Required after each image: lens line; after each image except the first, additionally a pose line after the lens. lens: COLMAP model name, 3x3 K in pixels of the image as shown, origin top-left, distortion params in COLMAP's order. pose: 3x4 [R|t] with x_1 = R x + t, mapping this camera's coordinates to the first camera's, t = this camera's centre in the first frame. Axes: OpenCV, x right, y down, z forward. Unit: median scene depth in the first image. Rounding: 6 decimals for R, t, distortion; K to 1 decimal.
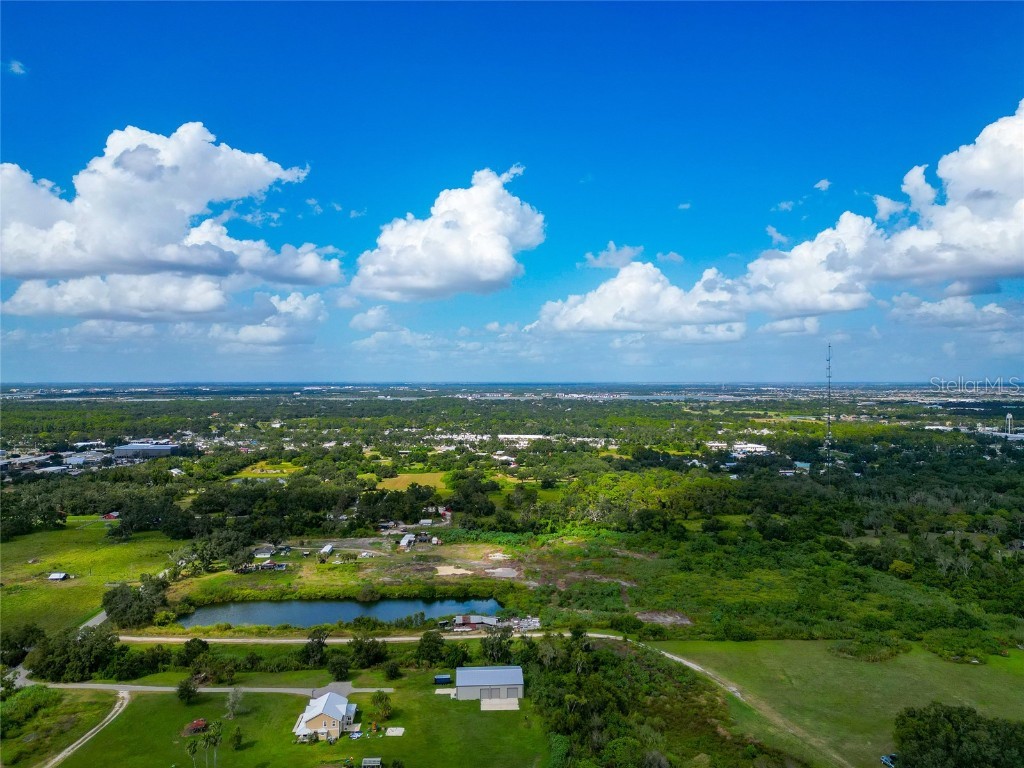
lens RADIAL K [[823.6, 0, 512.0], [0, 823.6, 384.0], [0, 0, 1]] dist [0.044103, -0.000246]
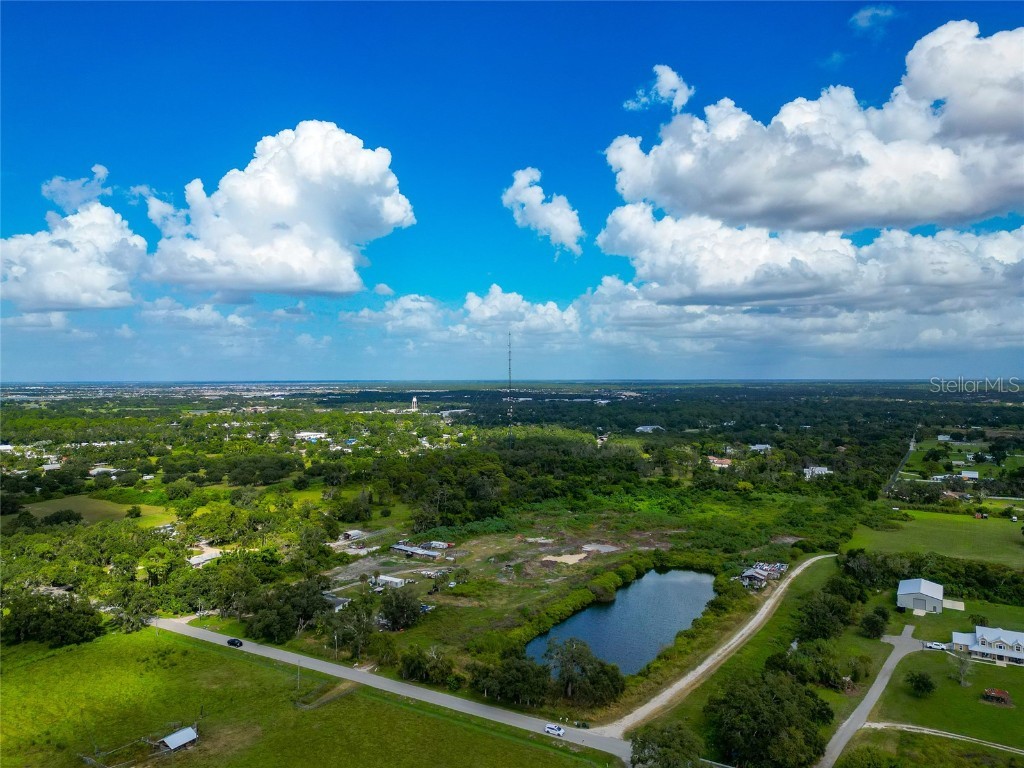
lens RADIAL K [[718.6, 0, 512.0], [0, 718.6, 384.0], [0, 0, 1]] dist [0.067536, -0.068481]
pose [[0.513539, -0.013531, 0.857959, -0.594863], [0.008405, 0.999907, 0.010738, 0.005650], [-0.858025, 0.001697, 0.513605, 0.432199]]
